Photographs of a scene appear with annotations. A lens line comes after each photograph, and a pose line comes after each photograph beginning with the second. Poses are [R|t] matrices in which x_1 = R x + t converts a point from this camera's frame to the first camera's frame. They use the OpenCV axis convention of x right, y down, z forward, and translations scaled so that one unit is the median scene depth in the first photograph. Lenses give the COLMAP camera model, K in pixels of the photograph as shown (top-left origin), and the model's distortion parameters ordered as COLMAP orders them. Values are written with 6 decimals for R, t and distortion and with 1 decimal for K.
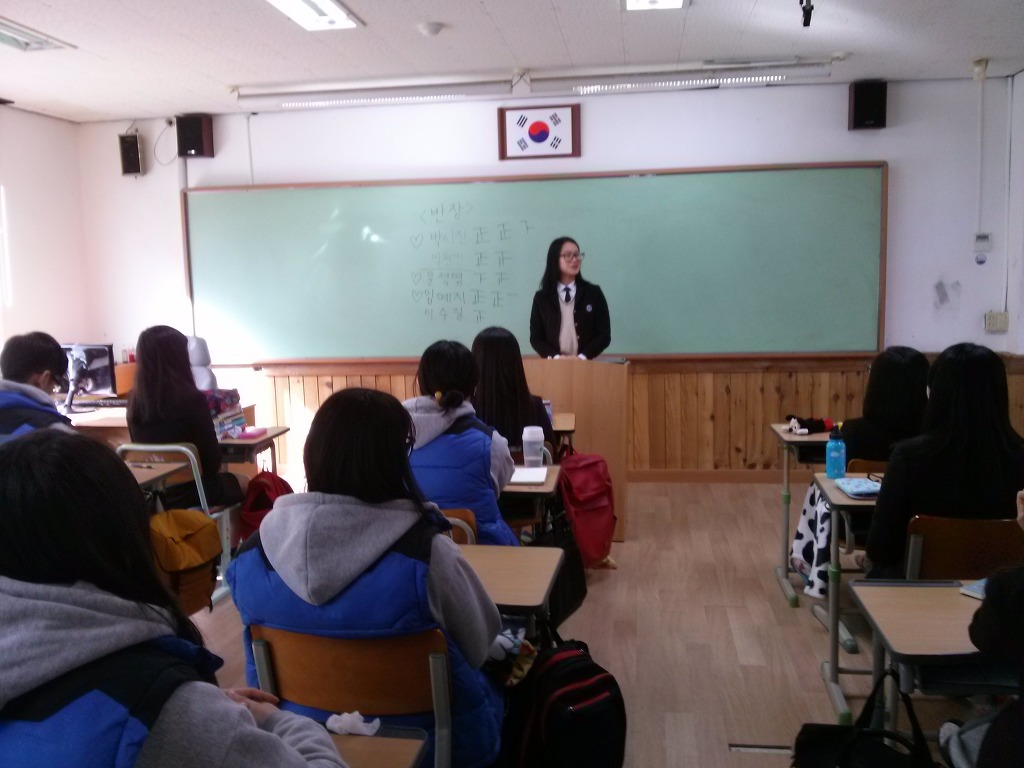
lens RADIAL K [[885.7, 0, 513.8], [0, 885.7, 331.2], [0, 0, 1]] dist [0.033823, -0.124360]
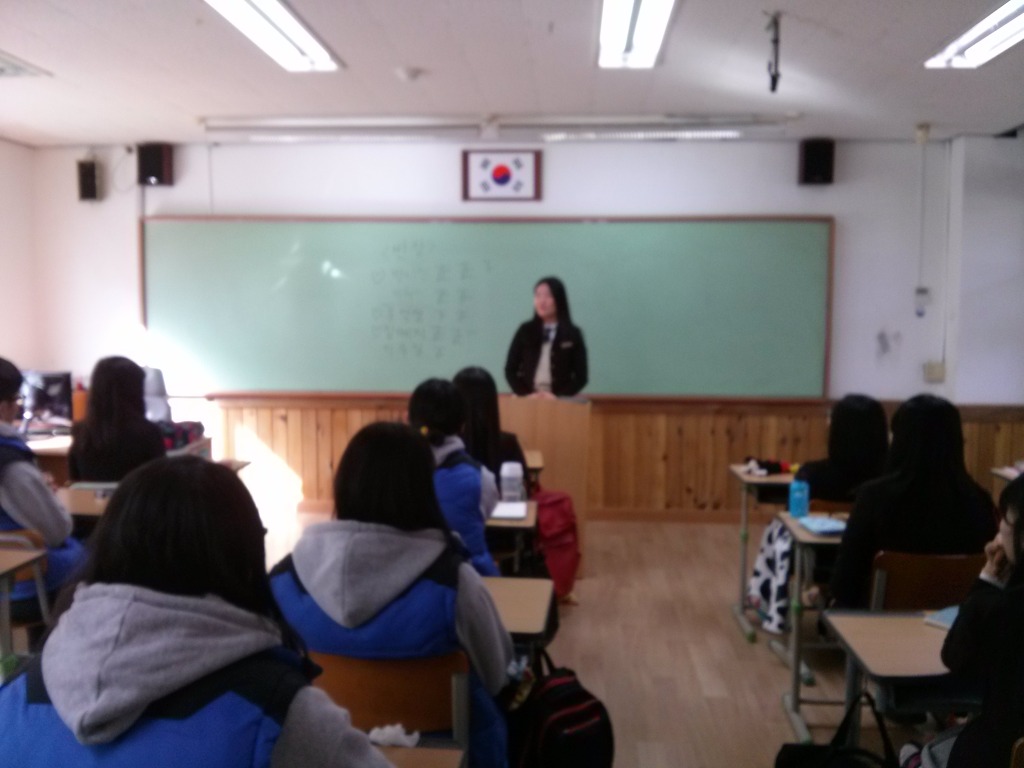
lens RADIAL K [[887.5, 0, 511.6], [0, 887.5, 338.5], [0, 0, 1]] dist [0.078744, -0.248212]
pose [[0.997230, 0.027767, 0.069002, -0.039985], [-0.025440, 0.999085, -0.034368, -0.001503], [-0.069893, 0.032518, 0.997024, -0.029870]]
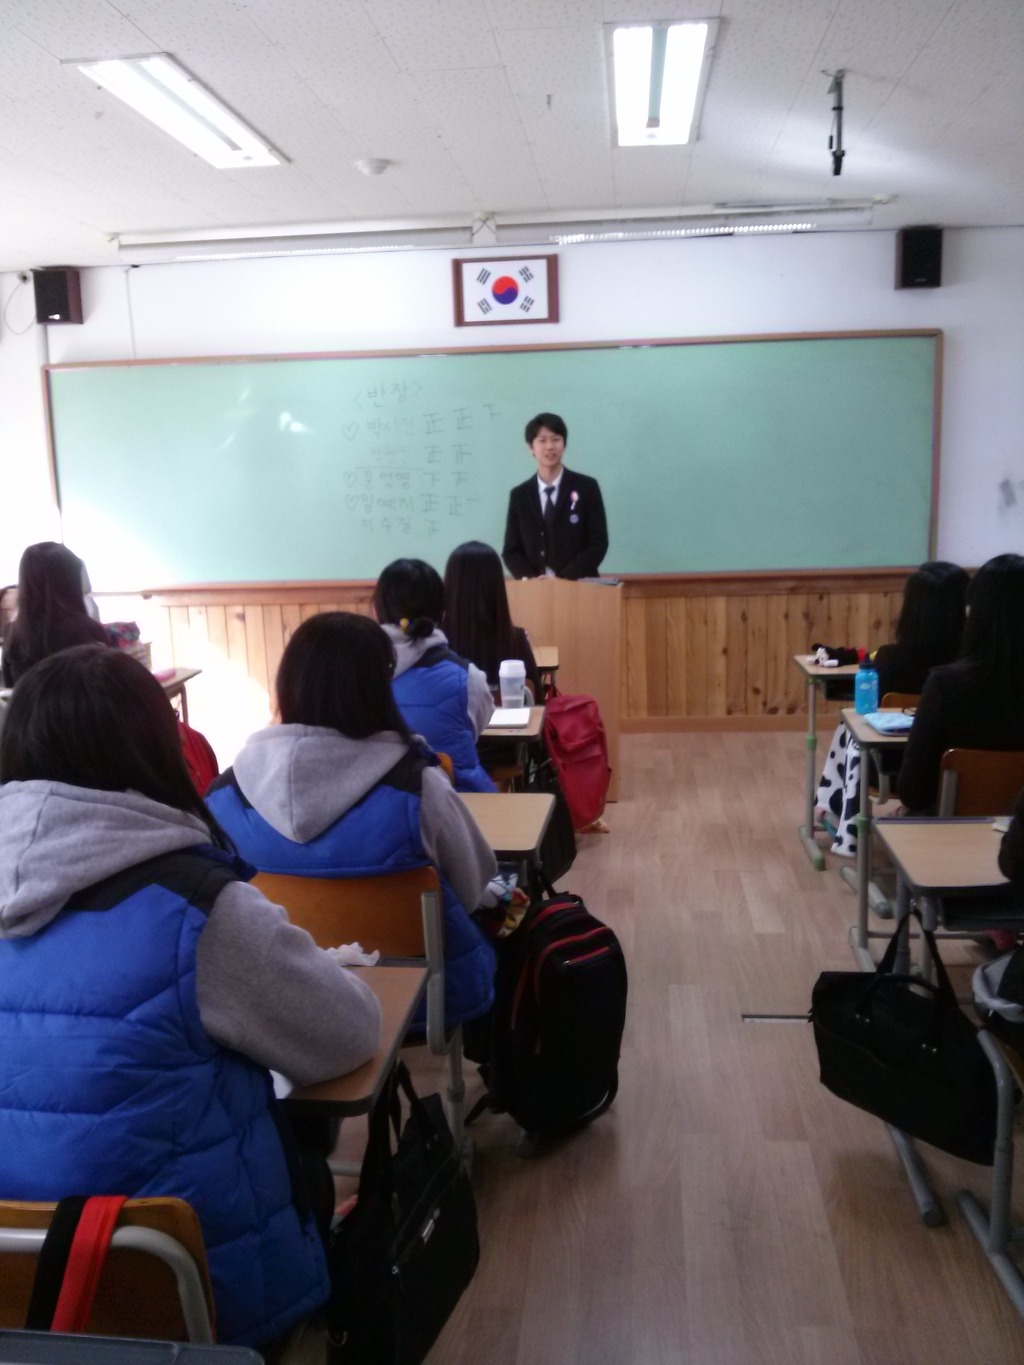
lens RADIAL K [[1180.7, 0, 512.1], [0, 1180.7, 610.0], [0, 0, 1]] dist [0.033823, -0.124360]
pose [[0.999121, -0.011295, 0.040362, -0.016975], [0.009073, 0.998456, 0.054799, -0.000975], [-0.040919, -0.054385, 0.997681, -0.085649]]
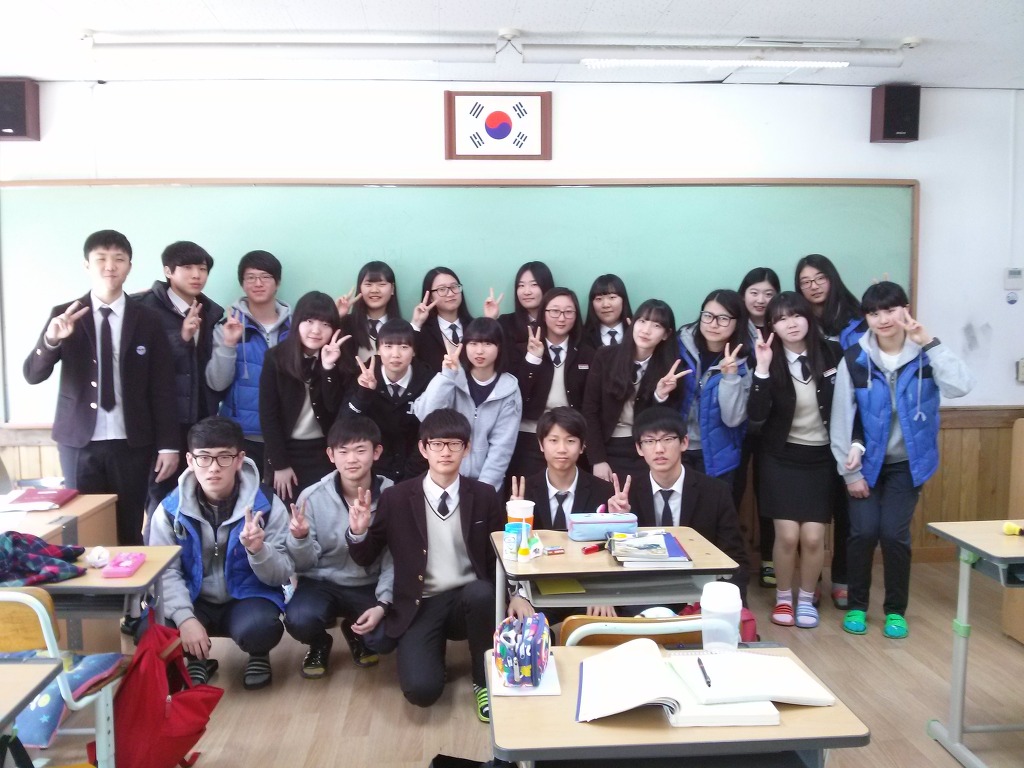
lens RADIAL K [[885.7, 0, 513.8], [0, 885.7, 331.2], [0, 0, 1]] dist [0.033823, -0.124360]
pose [[0.978981, 0.007317, 0.203821, -0.178266], [-0.000446, 0.999431, -0.033739, -0.029332], [-0.203952, 0.032939, 0.978427, 0.381425]]
